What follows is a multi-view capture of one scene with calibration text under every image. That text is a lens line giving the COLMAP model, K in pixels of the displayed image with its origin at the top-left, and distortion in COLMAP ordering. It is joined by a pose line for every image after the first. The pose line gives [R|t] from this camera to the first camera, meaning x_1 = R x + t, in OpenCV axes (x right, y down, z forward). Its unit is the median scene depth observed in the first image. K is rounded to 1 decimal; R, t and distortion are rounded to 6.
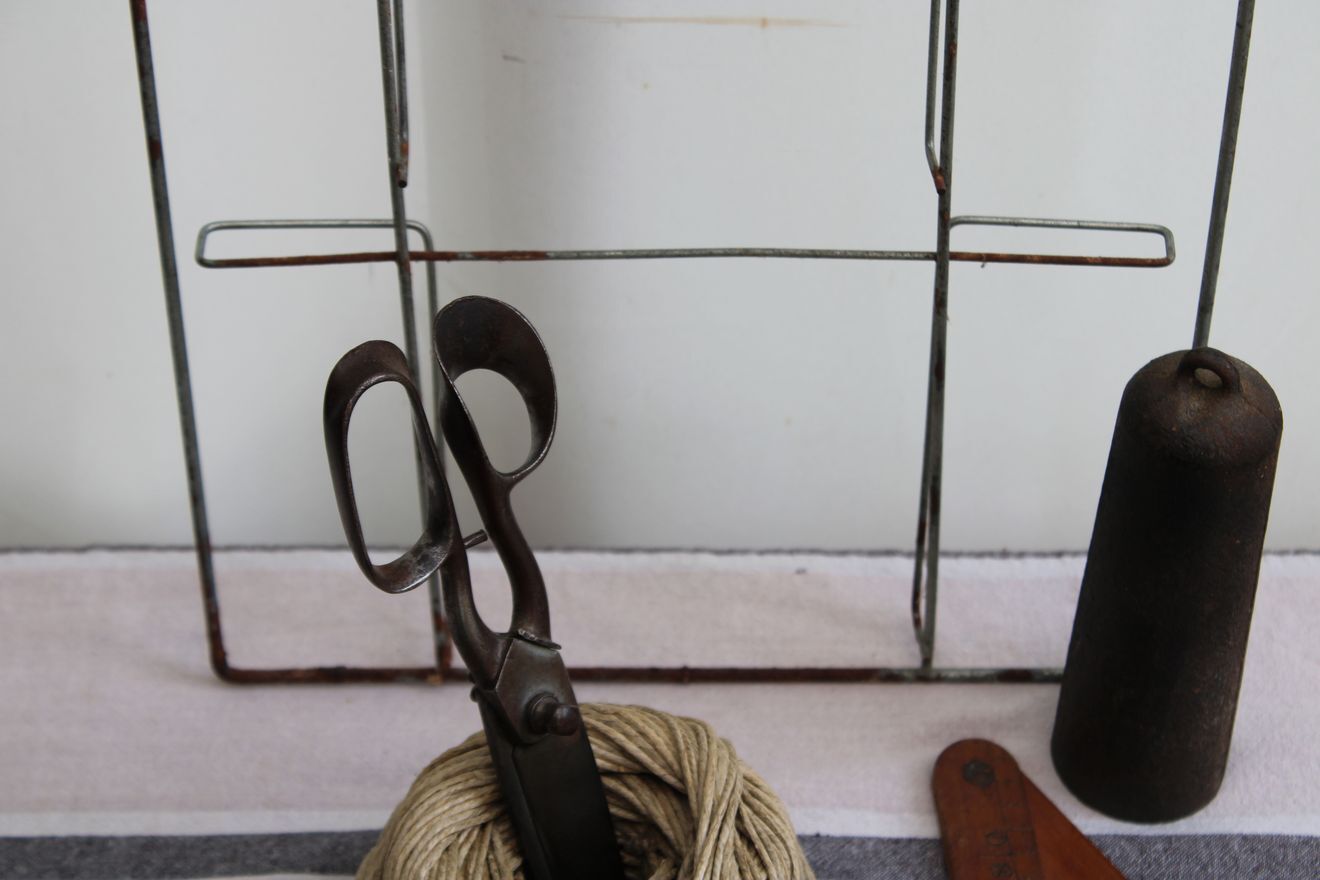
lens RADIAL K [[3215.3, 0, 660.0], [0, 3215.3, 440.0], [0, 0, 1]] dist [0.081102, 0.043006]
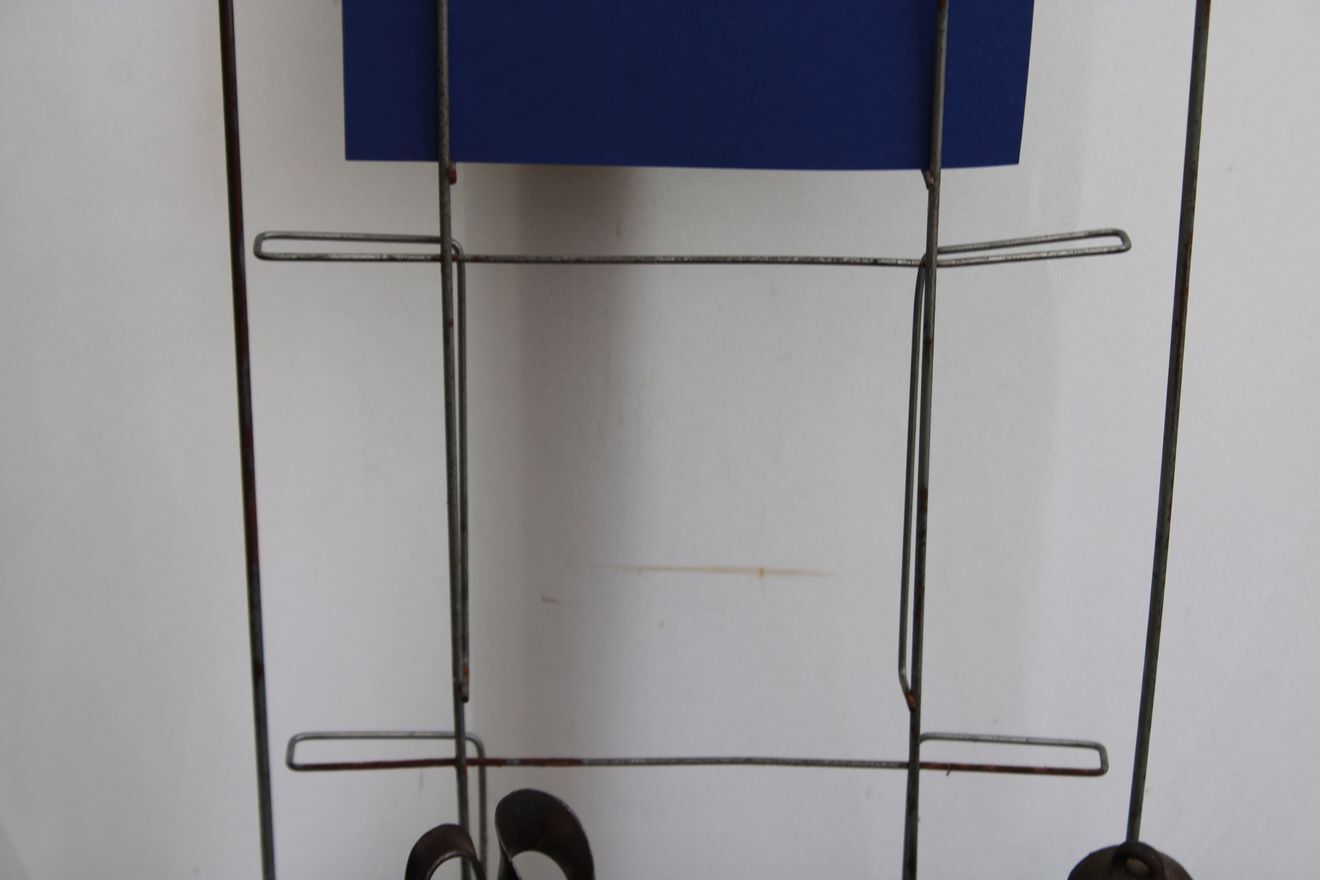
lens RADIAL K [[3215.3, 0, 660.0], [0, 3215.3, 440.0], [0, 0, 1]] dist [0.081102, 0.043006]
pose [[0.999854, 0.008108, 0.015016, -0.024930], [-0.005275, 0.983665, -0.179934, 0.039282], [-0.016229, 0.179828, 0.983564, -0.191849]]
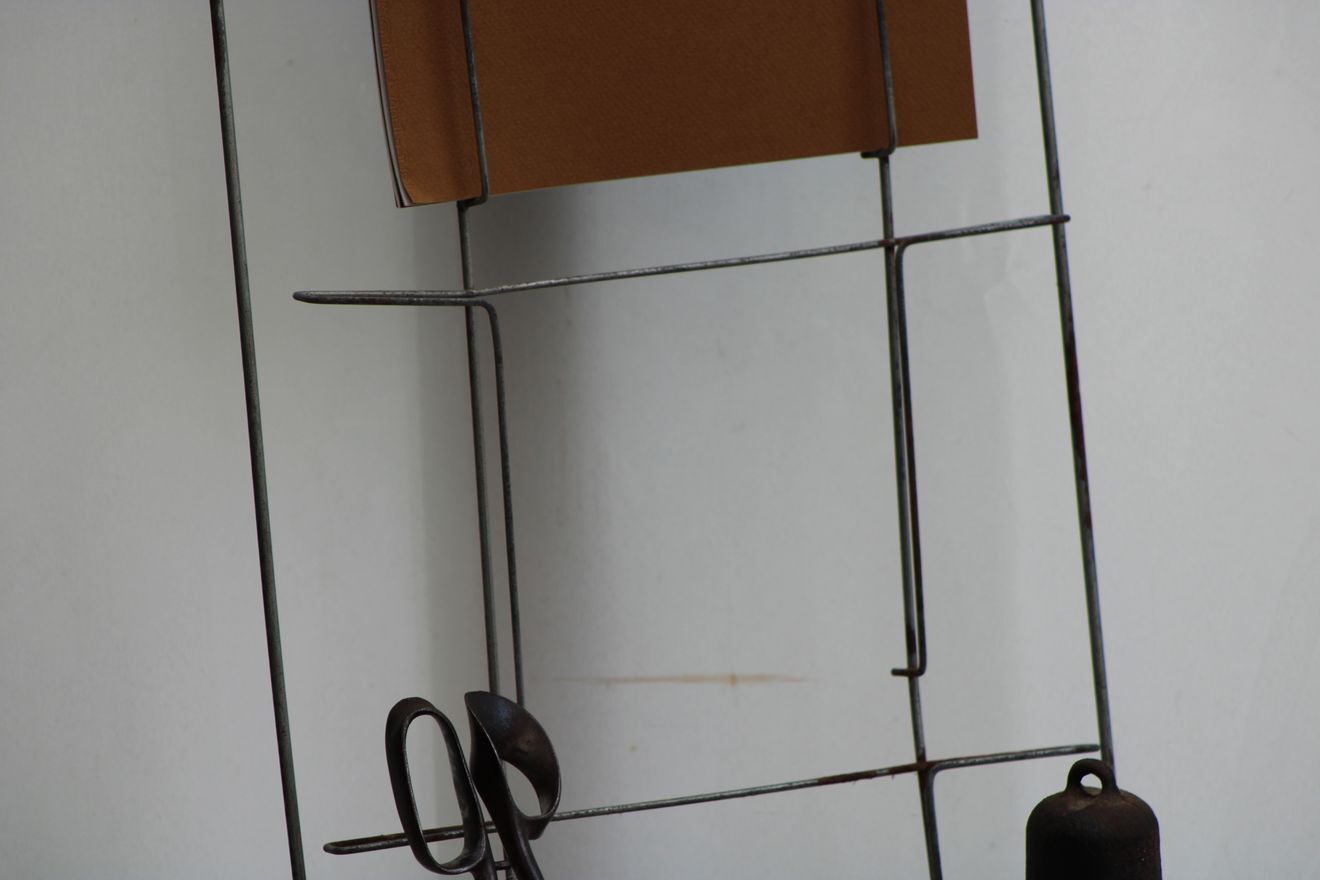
lens RADIAL K [[9629.4, 0, 661.7], [0, 9629.4, 466.2], [0, 0, 1]] dist [1.378634, 18.354537]
pose [[0.998977, -0.045183, 0.001729, 0.005022], [0.039099, 0.843982, -0.534944, 1.769056], [0.022711, 0.534465, 0.844886, -2.096899]]
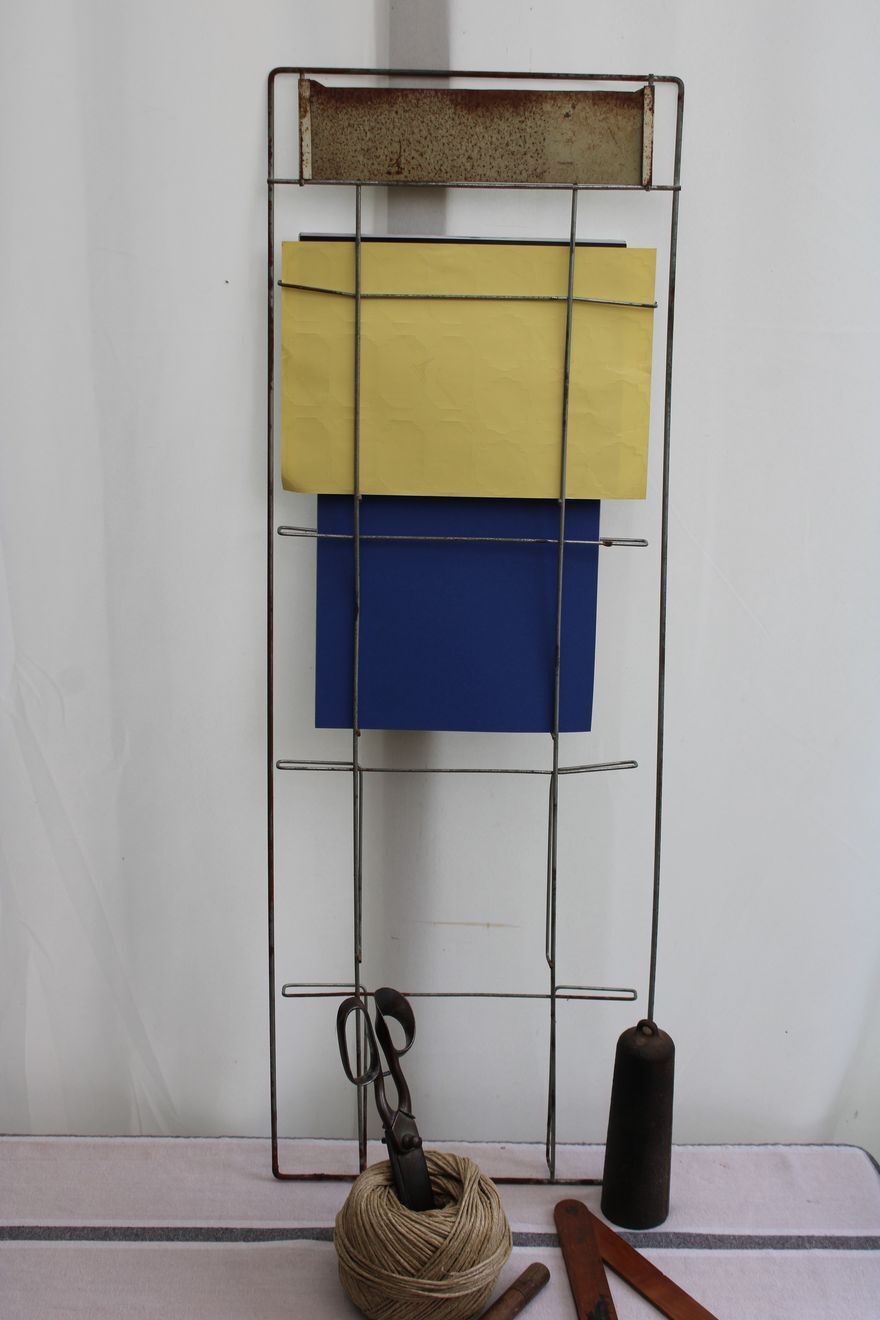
lens RADIAL K [[2015.3, 0, 424.2], [0, 2015.3, 658.6], [0, 0, 1]] dist [0.003434, -0.073067]
pose [[0.999921, 0.011992, -0.003761, -0.019321], [-0.012509, 0.920961, -0.389453, 0.349165], [-0.001207, 0.389470, 0.921038, -0.698718]]
